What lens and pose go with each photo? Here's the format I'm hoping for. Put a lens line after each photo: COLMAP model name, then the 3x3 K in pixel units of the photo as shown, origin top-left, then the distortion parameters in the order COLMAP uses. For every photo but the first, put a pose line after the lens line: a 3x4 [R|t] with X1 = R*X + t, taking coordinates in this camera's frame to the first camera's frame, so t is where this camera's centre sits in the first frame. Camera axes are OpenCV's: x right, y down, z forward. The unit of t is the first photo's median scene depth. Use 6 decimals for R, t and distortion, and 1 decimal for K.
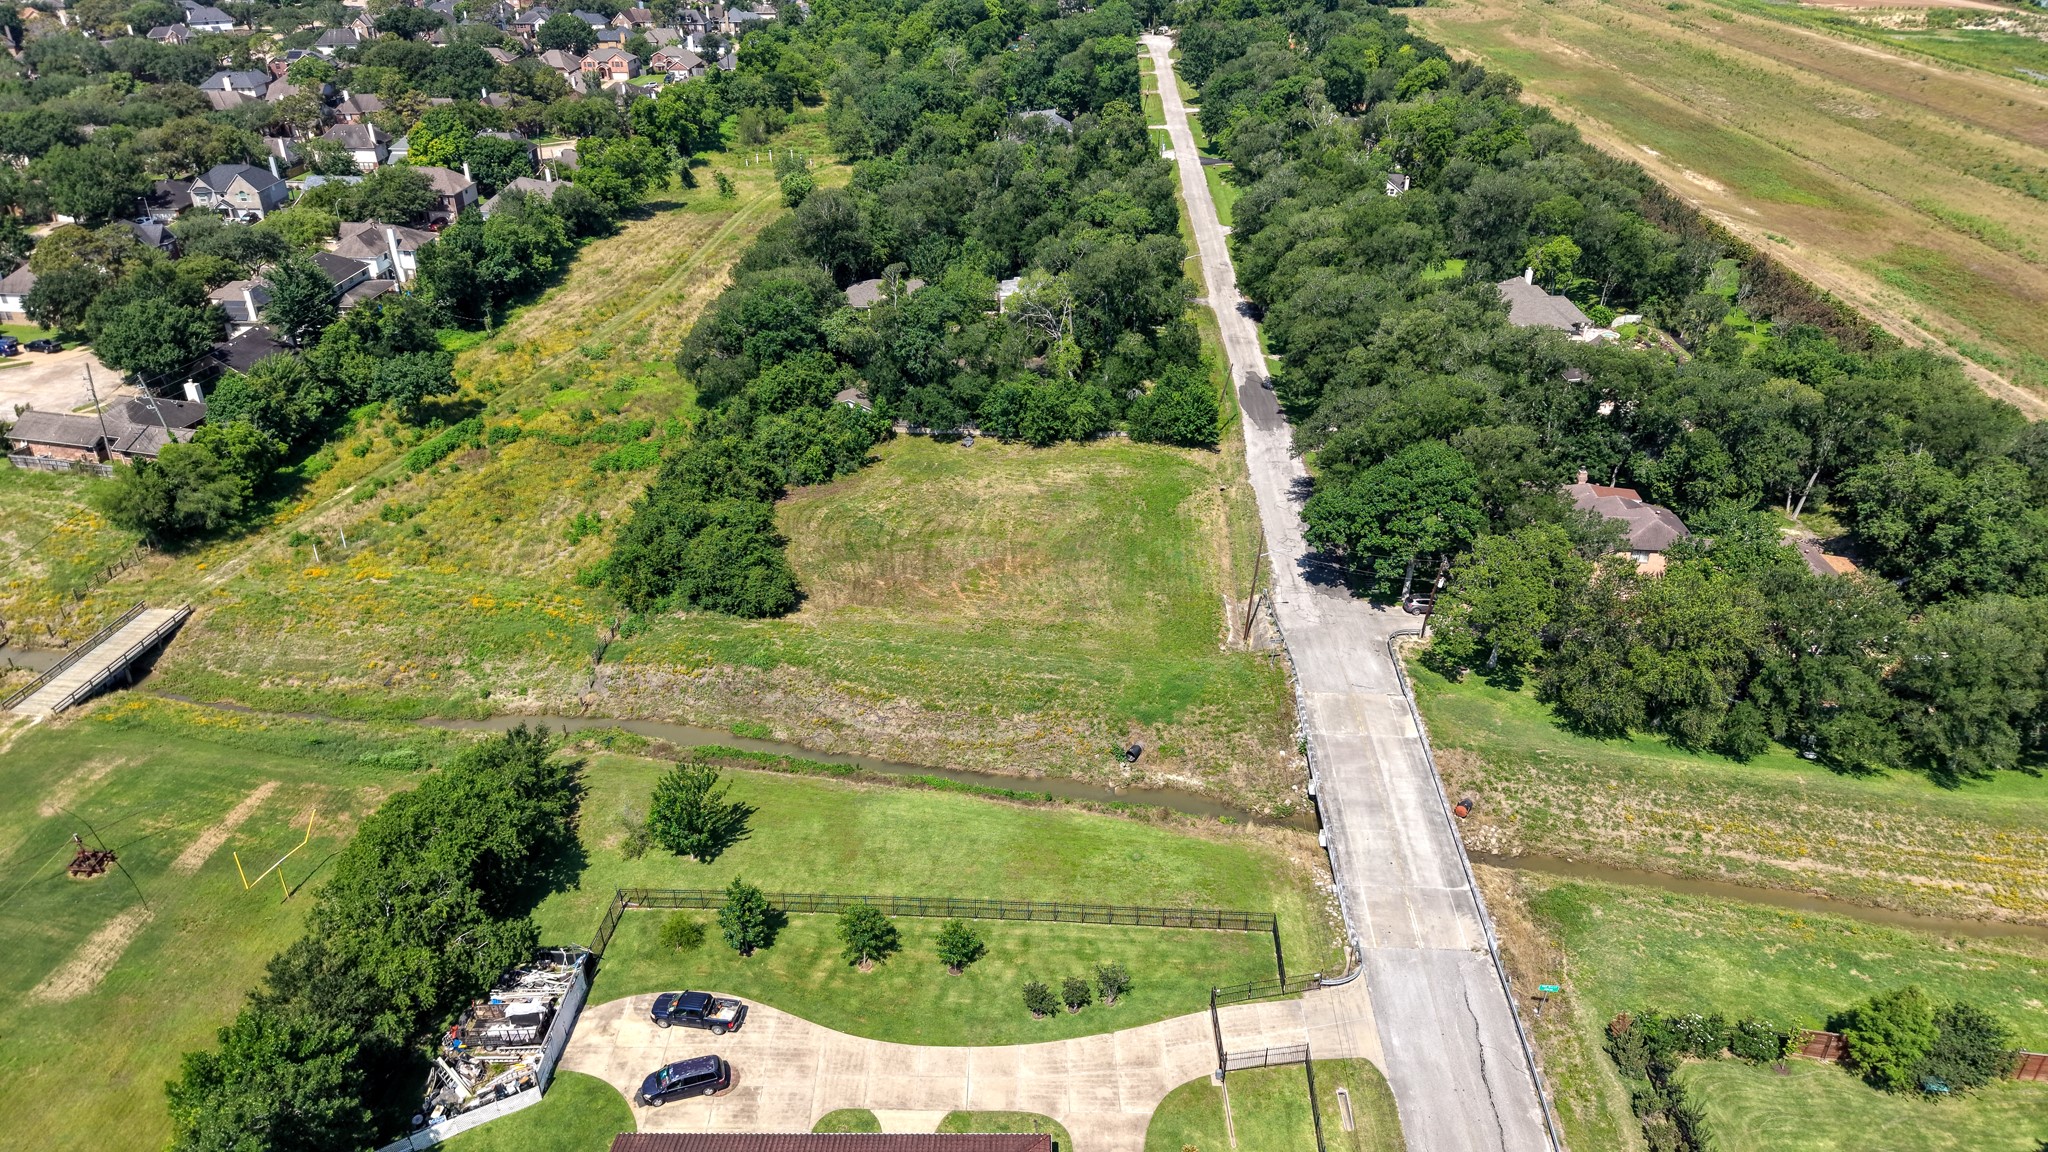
lens RADIAL K [[1371.0, 0, 1016.9], [0, 1371.0, 572.2], [0, 0, 1]] dist [0.012781, -0.004709]
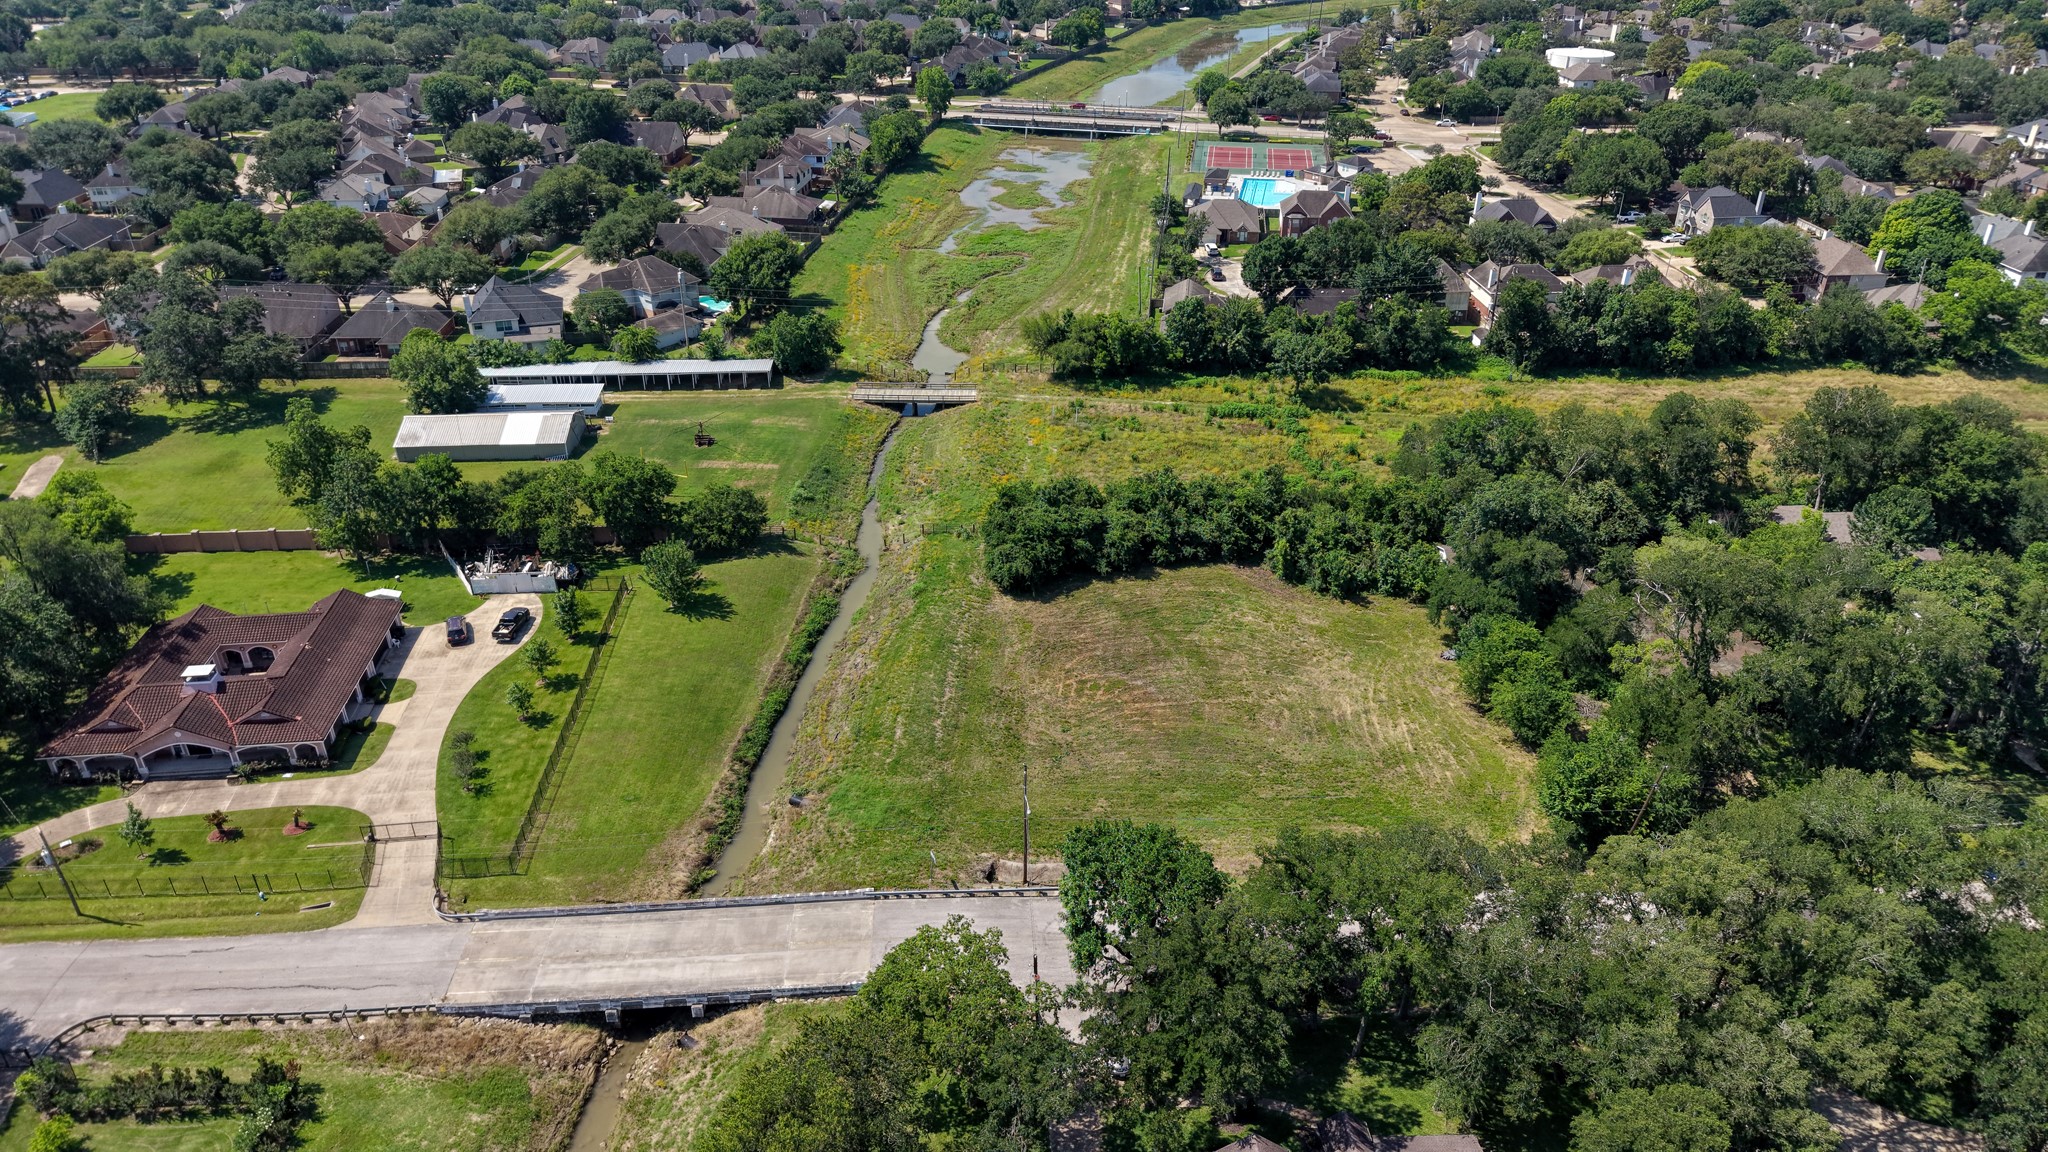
lens RADIAL K [[1371.0, 0, 1016.9], [0, 1371.0, 572.2], [0, 0, 1]] dist [0.012781, -0.004709]
pose [[0.103900, 0.472290, -0.875298, 0.801268], [-0.474310, 0.797070, 0.373778, -0.406320], [0.874205, 0.376327, 0.306827, 0.668032]]
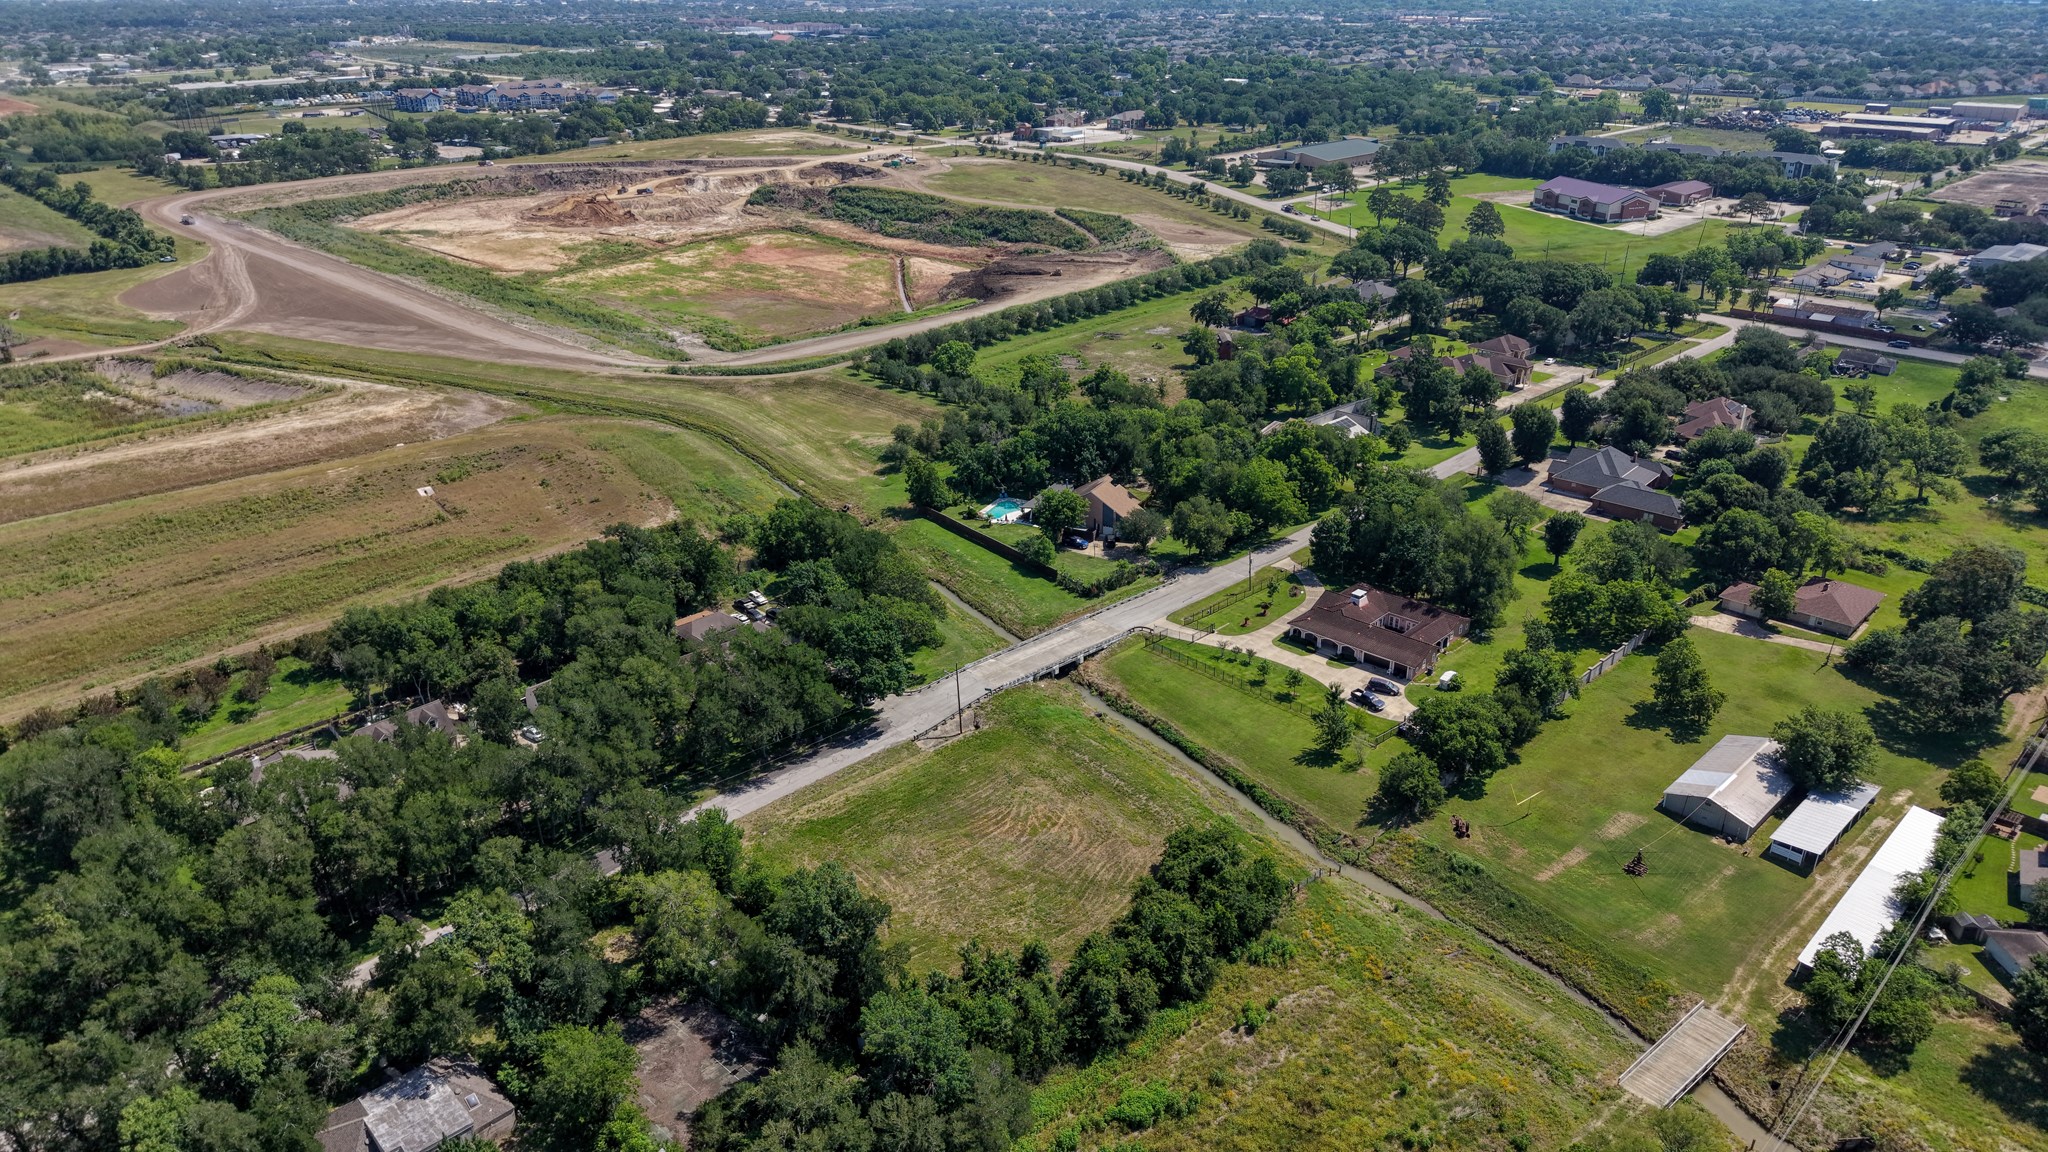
lens RADIAL K [[1353.7, 0, 1024.0], [0, 1353.7, 576.0], [0, 0, 1]] dist [0.050868, -0.067385]
pose [[-0.725191, -0.280881, 0.628653, -0.835229], [0.336694, 0.651753, 0.679600, -1.129882], [-0.600613, 0.704503, -0.378074, 1.425147]]
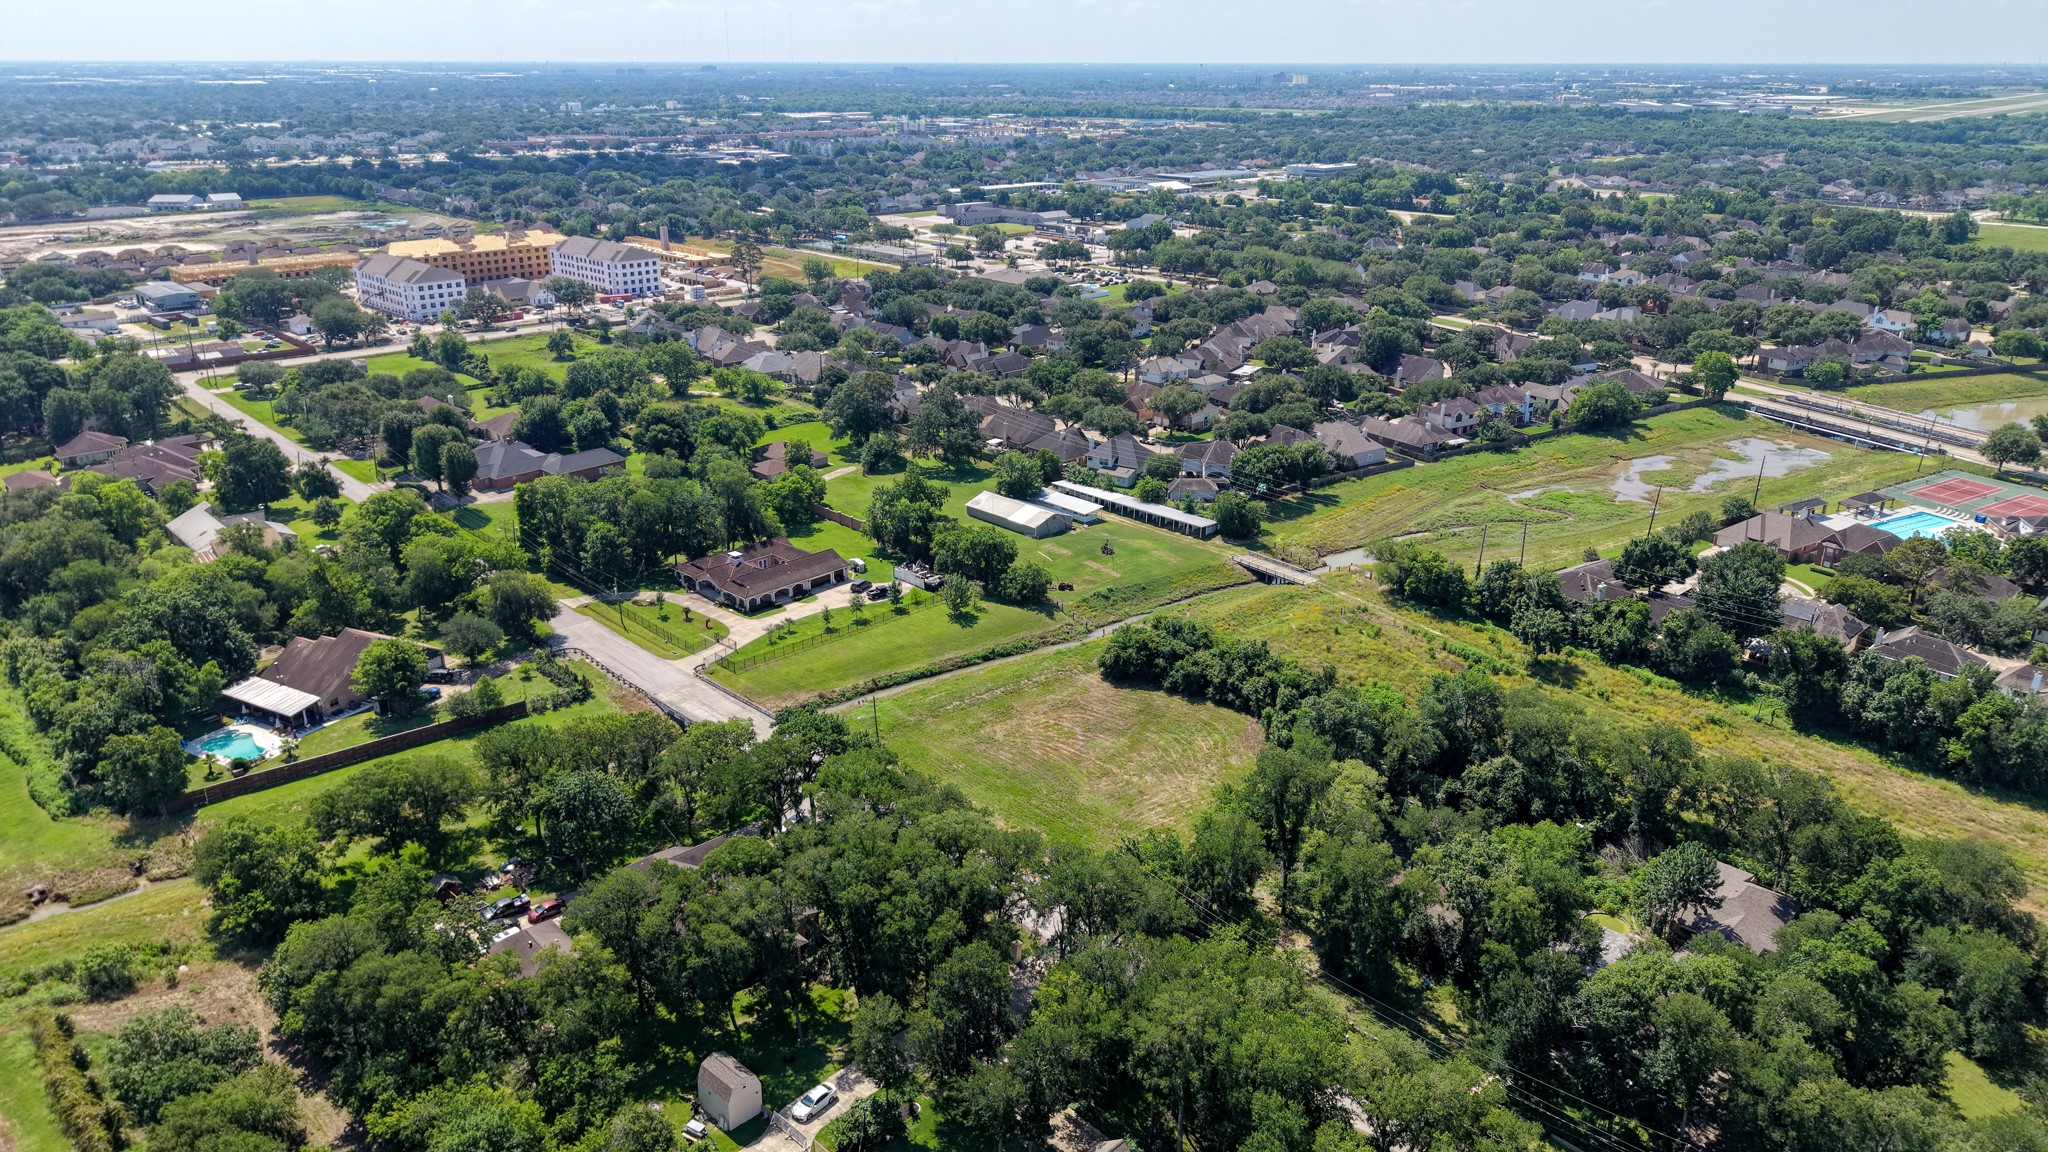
lens RADIAL K [[1353.7, 0, 1024.0], [0, 1353.7, 576.0], [0, 0, 1]] dist [0.050868, -0.067385]
pose [[-0.687767, 0.250229, -0.681441, 0.989435], [-0.353683, 0.704257, 0.615574, -1.037623], [0.633944, 0.664386, -0.395863, 1.525489]]
